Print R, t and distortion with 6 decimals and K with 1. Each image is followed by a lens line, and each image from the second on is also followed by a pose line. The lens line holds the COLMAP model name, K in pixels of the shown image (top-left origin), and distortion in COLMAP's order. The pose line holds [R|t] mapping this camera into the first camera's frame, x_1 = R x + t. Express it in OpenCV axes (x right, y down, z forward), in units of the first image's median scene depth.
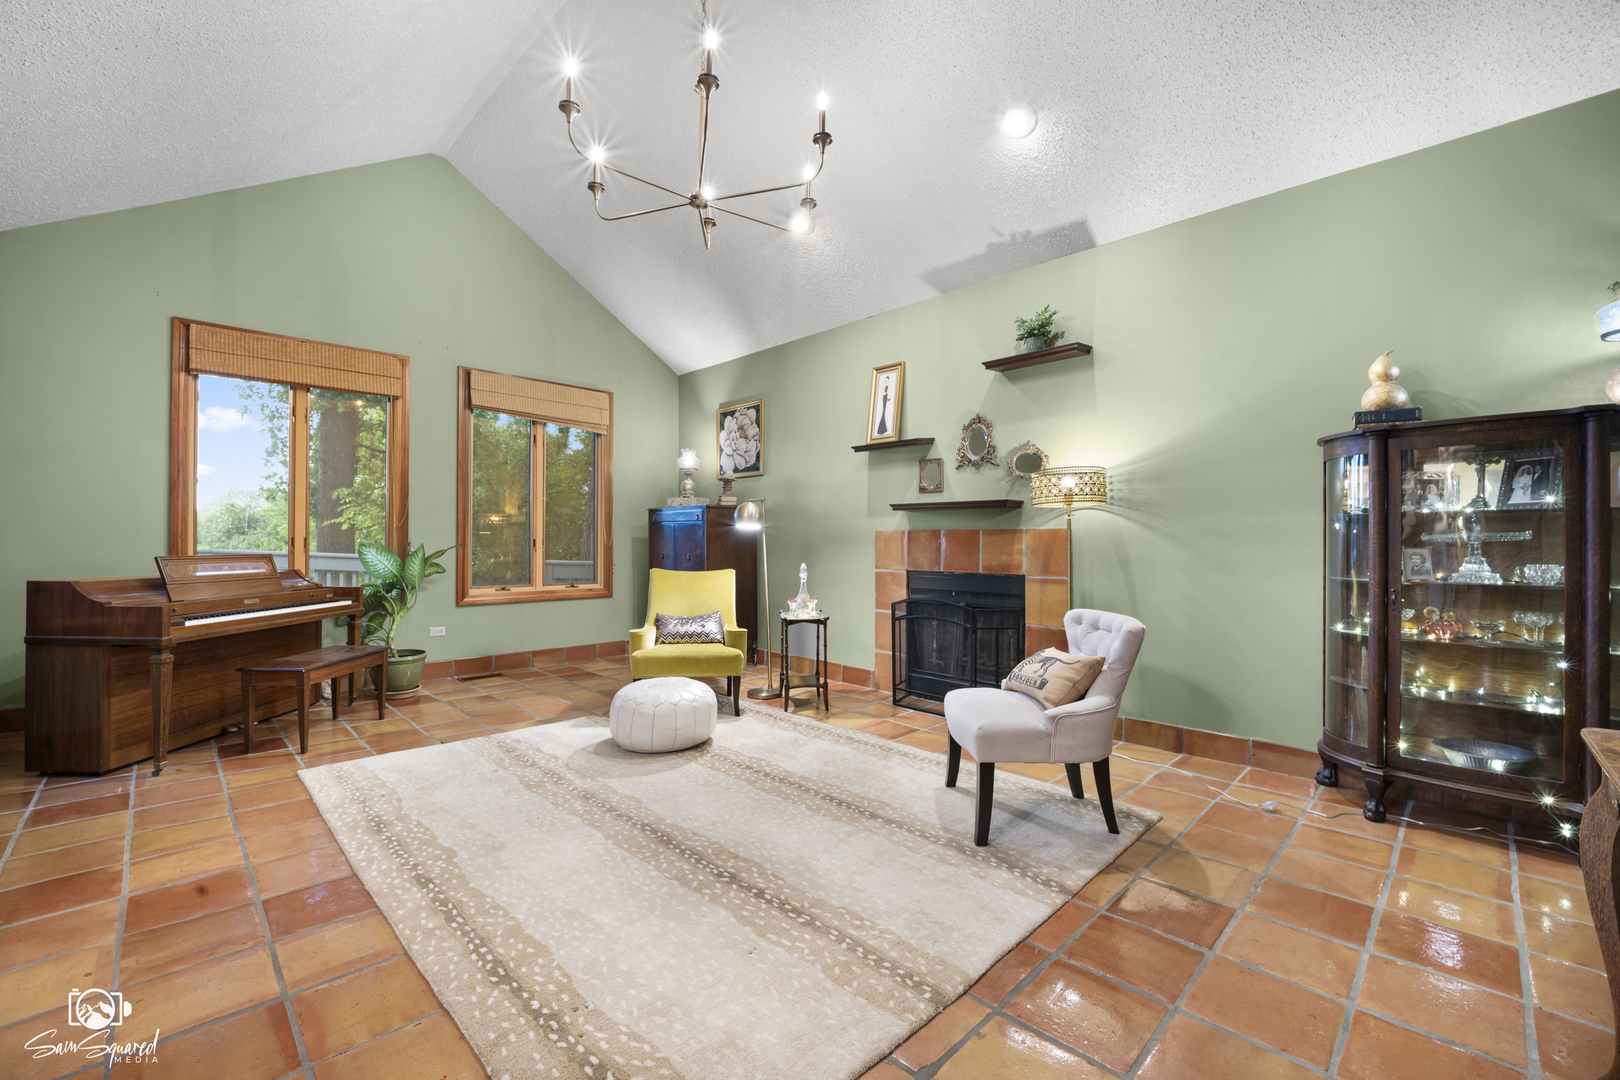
lens RADIAL K [[668.7, 0, 807.1], [0, 668.7, 535.7], [0, 0, 1]] dist [-0.003186, -0.000288]
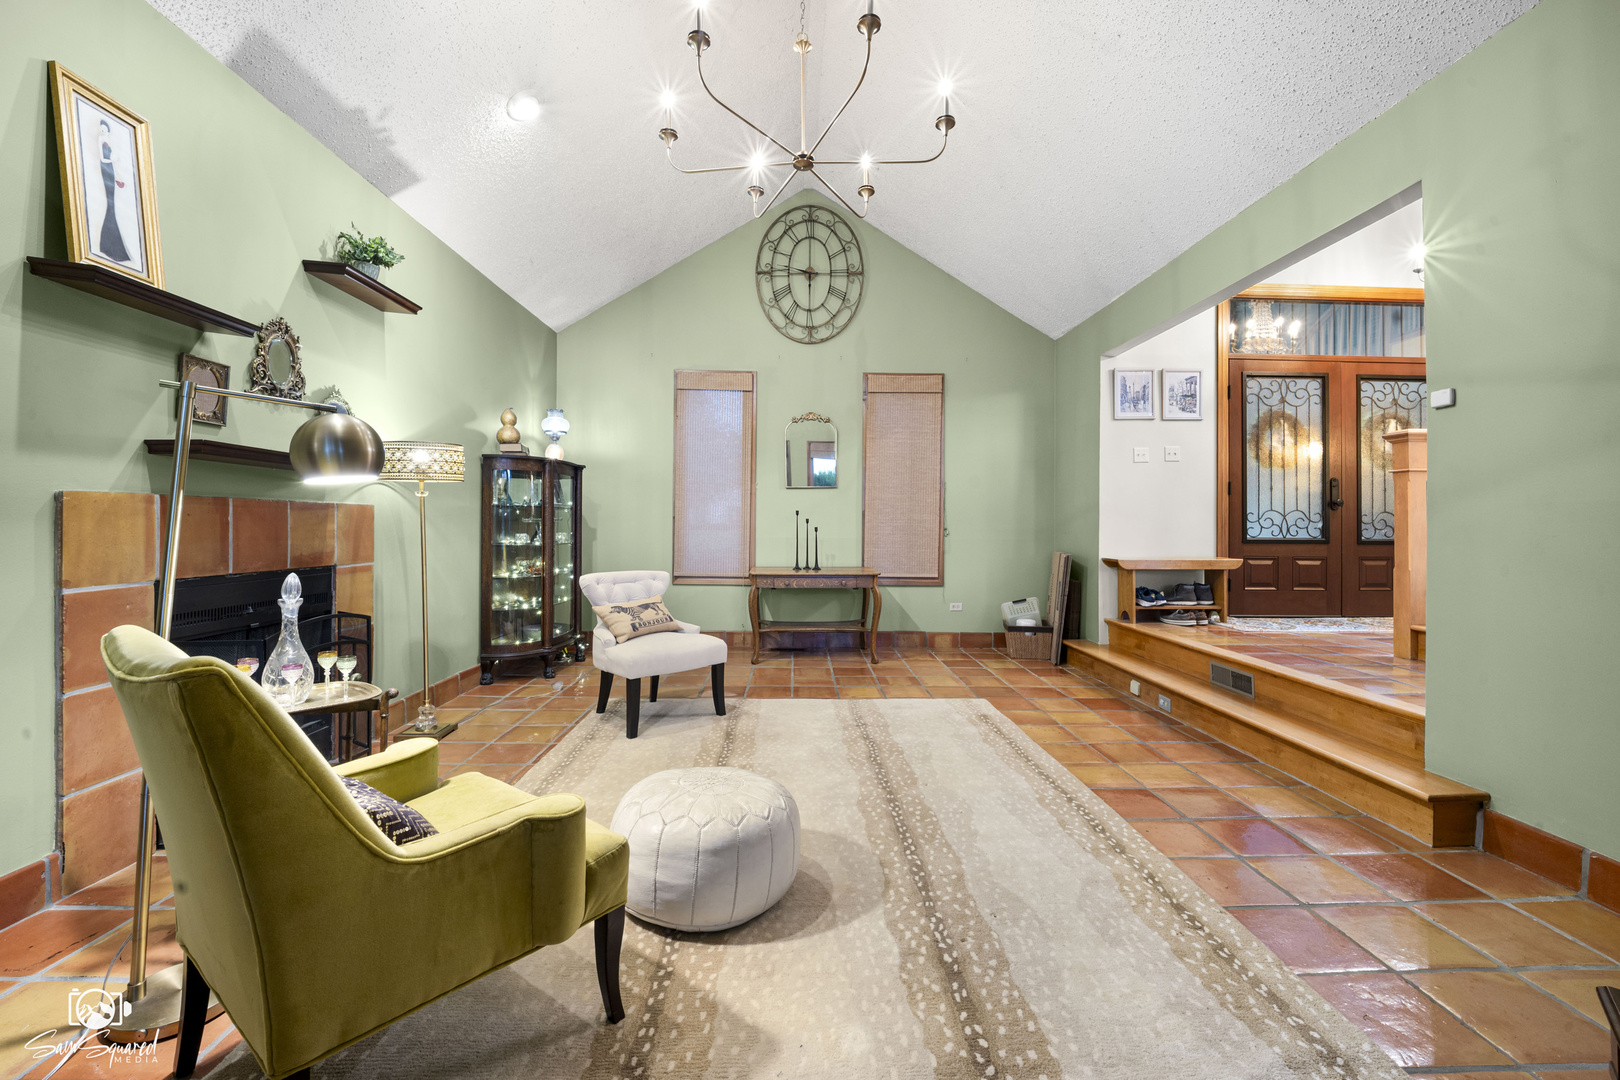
lens RADIAL K [[668.7, 0, 813.2], [0, 668.7, 528.9], [0, 0, 1]] dist [-0.003186, -0.000288]
pose [[-0.718264, -0.012084, 0.695666, -0.578714], [-0.010768, 0.999922, 0.006251, 0.008057], [-0.695687, -0.003001, -0.718339, 1.176448]]
